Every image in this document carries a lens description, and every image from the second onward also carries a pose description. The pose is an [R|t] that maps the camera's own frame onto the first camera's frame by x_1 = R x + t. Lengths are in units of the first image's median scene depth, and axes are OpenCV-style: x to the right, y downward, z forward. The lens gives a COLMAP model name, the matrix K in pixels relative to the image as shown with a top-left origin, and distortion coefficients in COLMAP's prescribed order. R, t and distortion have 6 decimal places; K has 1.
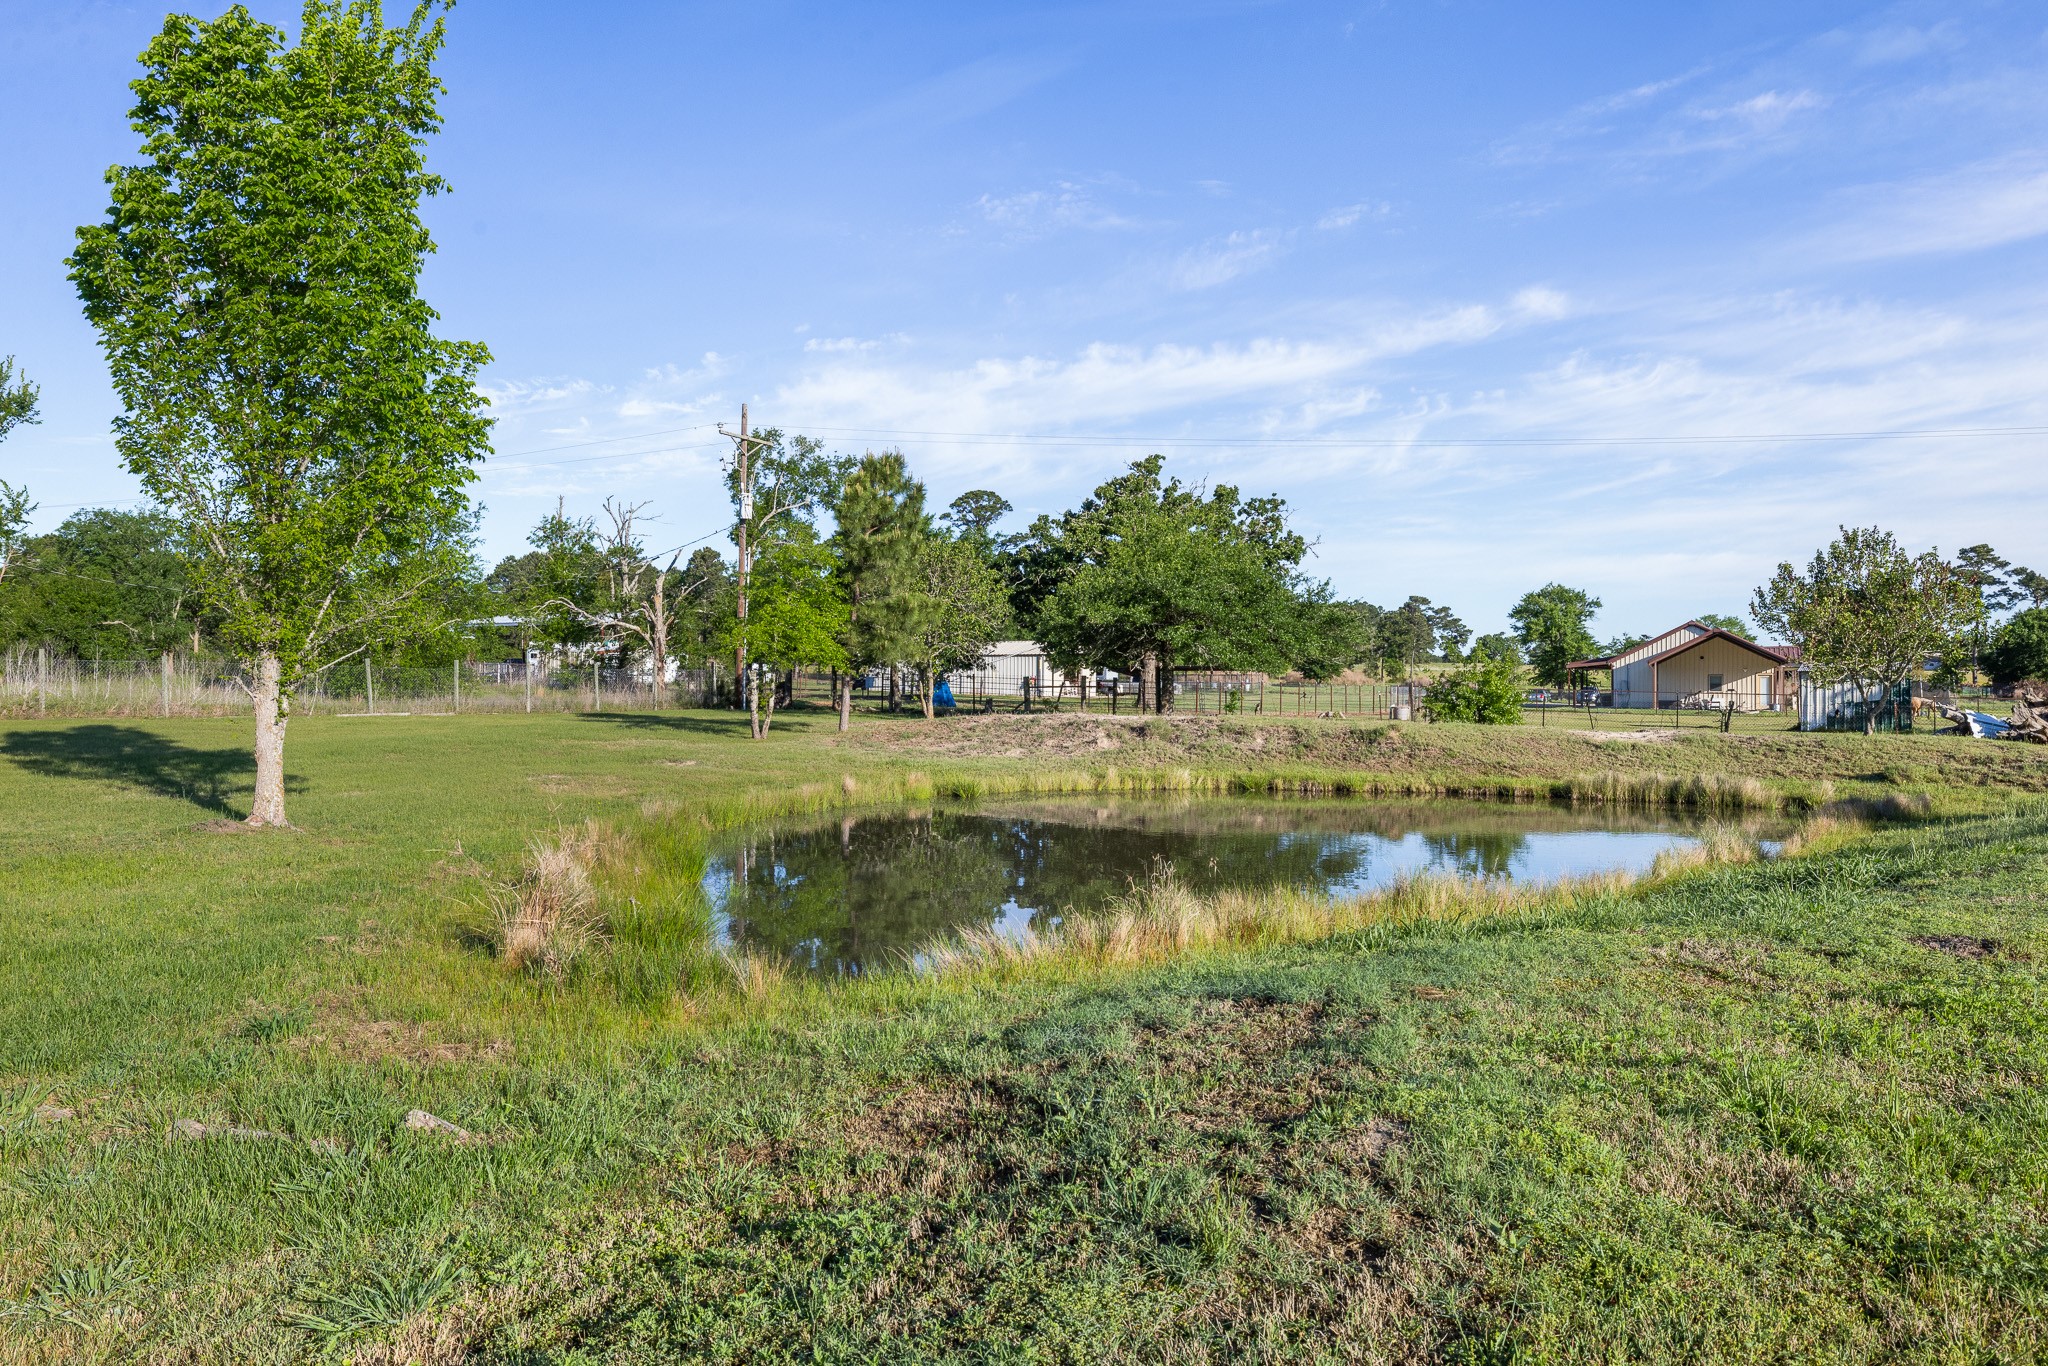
lens RADIAL K [[1369.8, 0, 1042.9], [0, 1369.8, 670.5], [0, 0, 1]] dist [-0.012043, -0.001133]
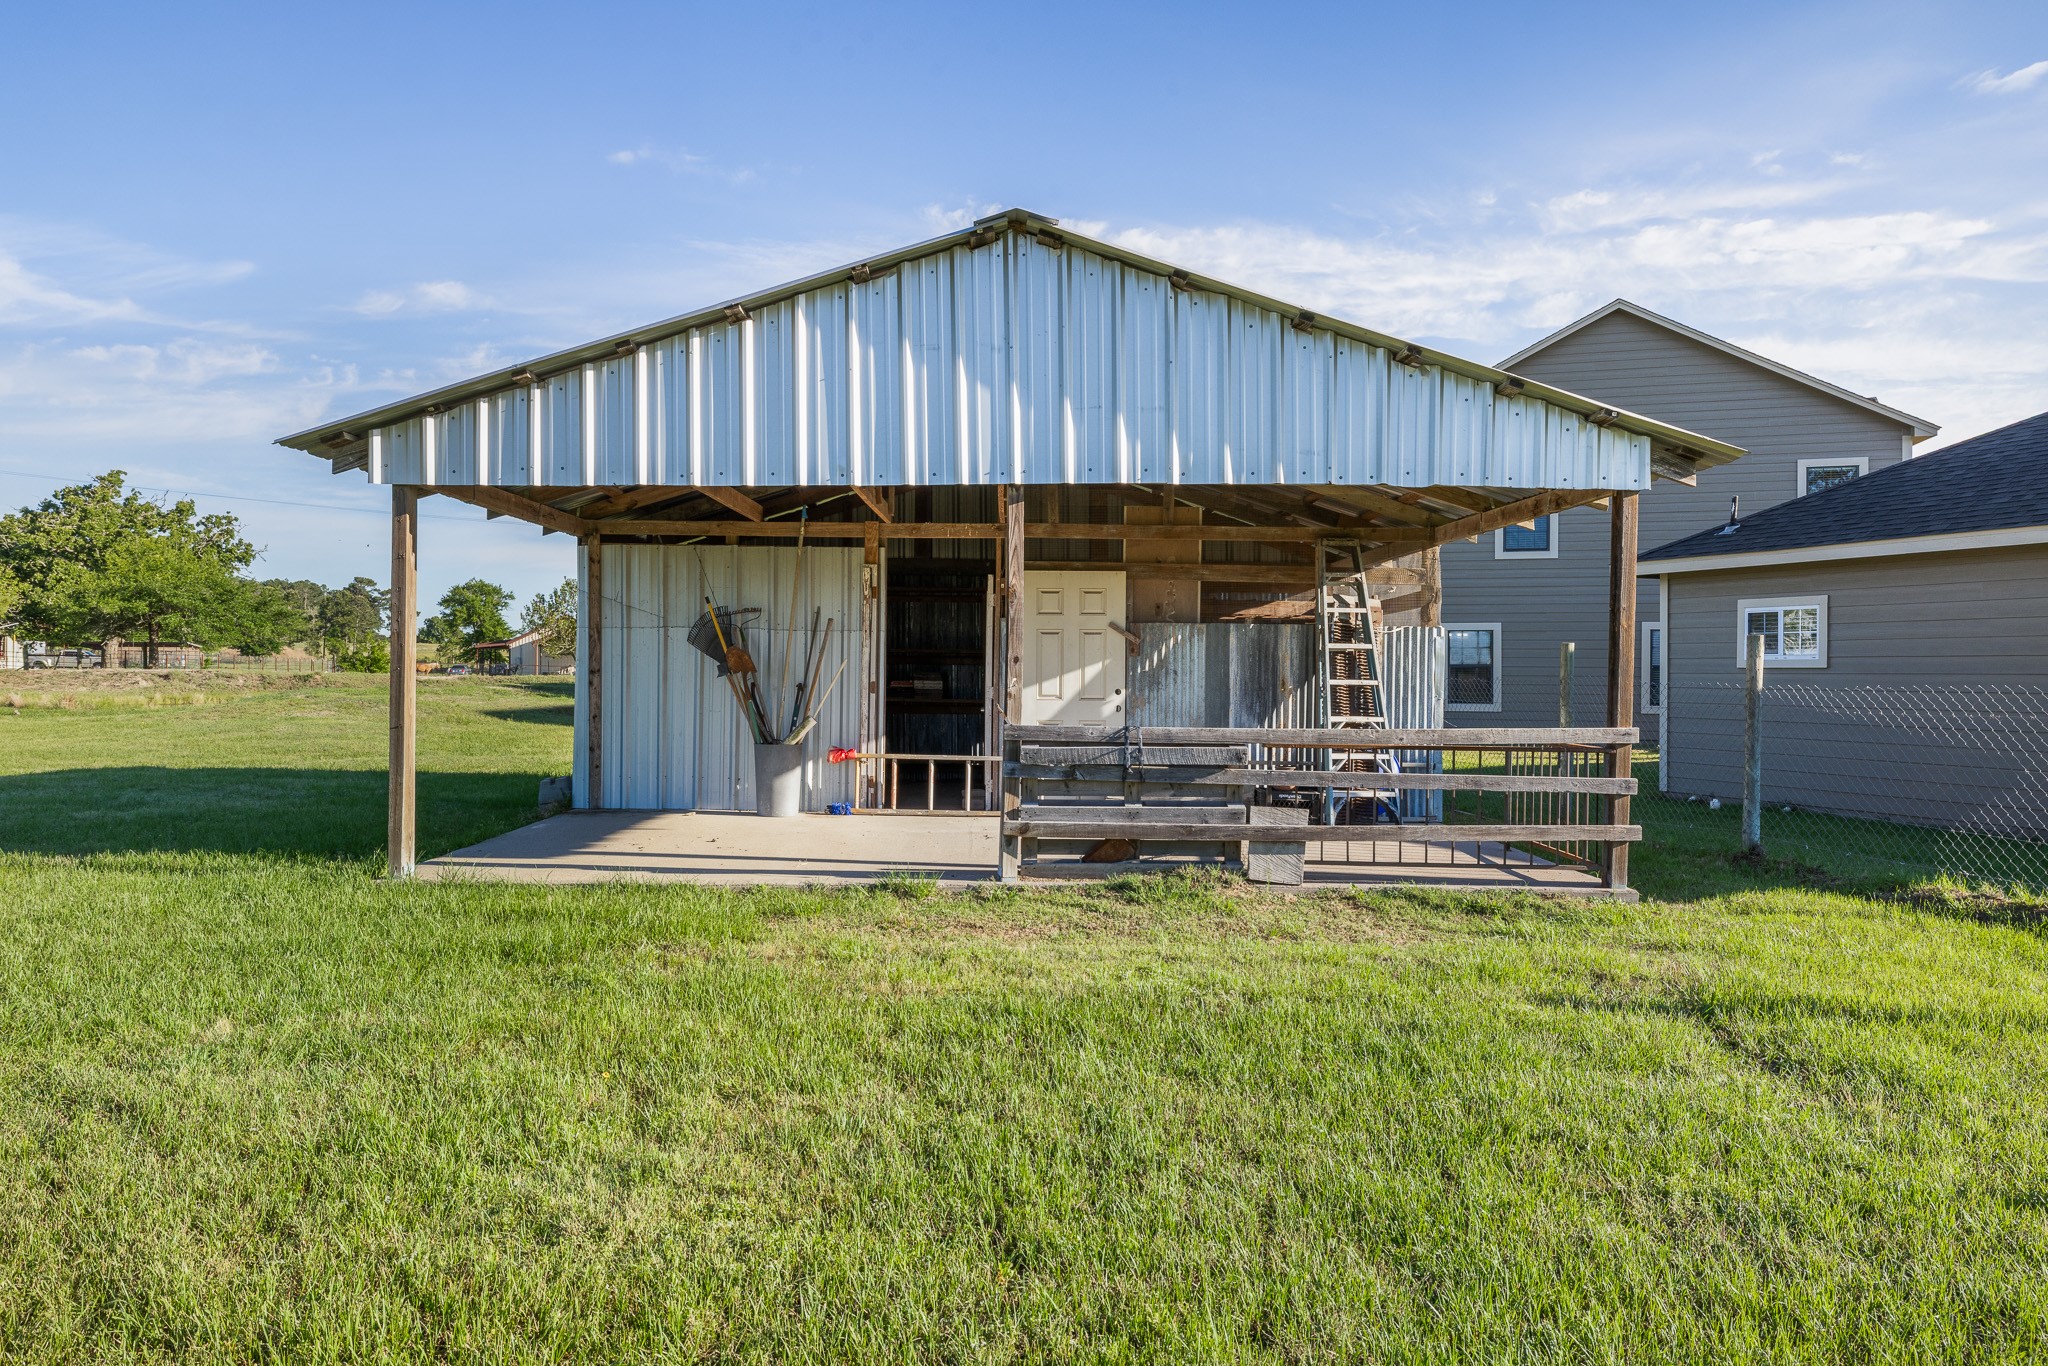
lens RADIAL K [[1333.0, 0, 1016.6], [0, 1333.0, 667.5], [0, 0, 1]] dist [0.000321, 0.004724]
pose [[0.751643, 0.001924, 0.659567, -0.124840], [-0.009852, 0.999917, 0.008310, 0.003054], [-0.659496, -0.012744, 0.751600, -0.542340]]
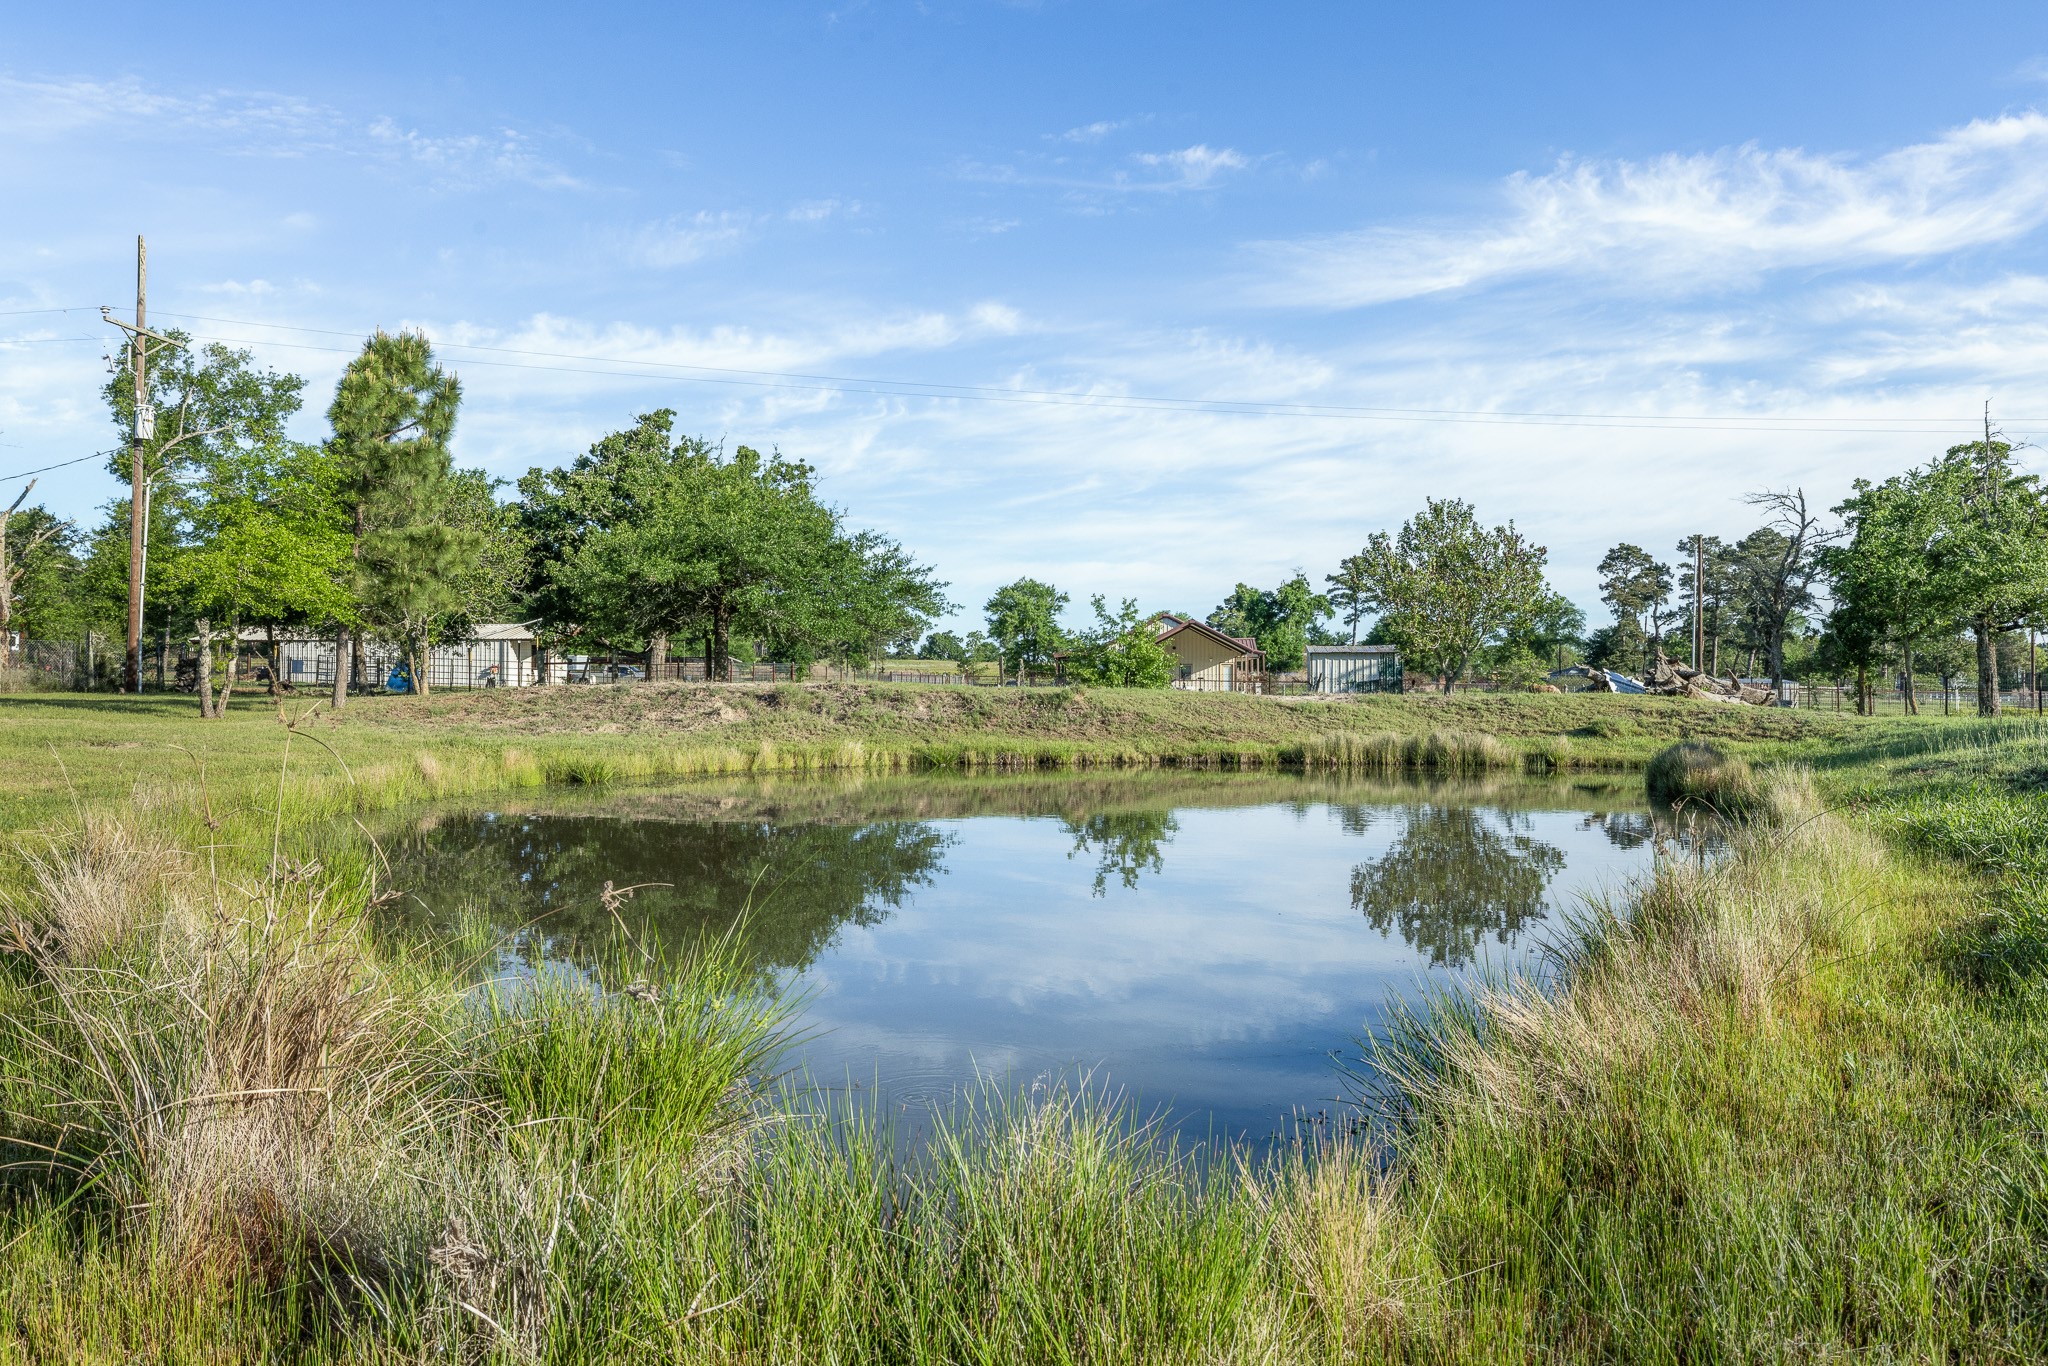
lens RADIAL K [[1369.8, 0, 1056.6], [0, 1369.8, 656.3], [0, 0, 1]] dist [-0.012043, -0.001133]
pose [[0.916939, 0.005674, 0.398987, -0.047827], [-0.002033, 0.999952, -0.009549, 0.013210], [-0.399022, 0.007944, 0.916907, 0.098693]]
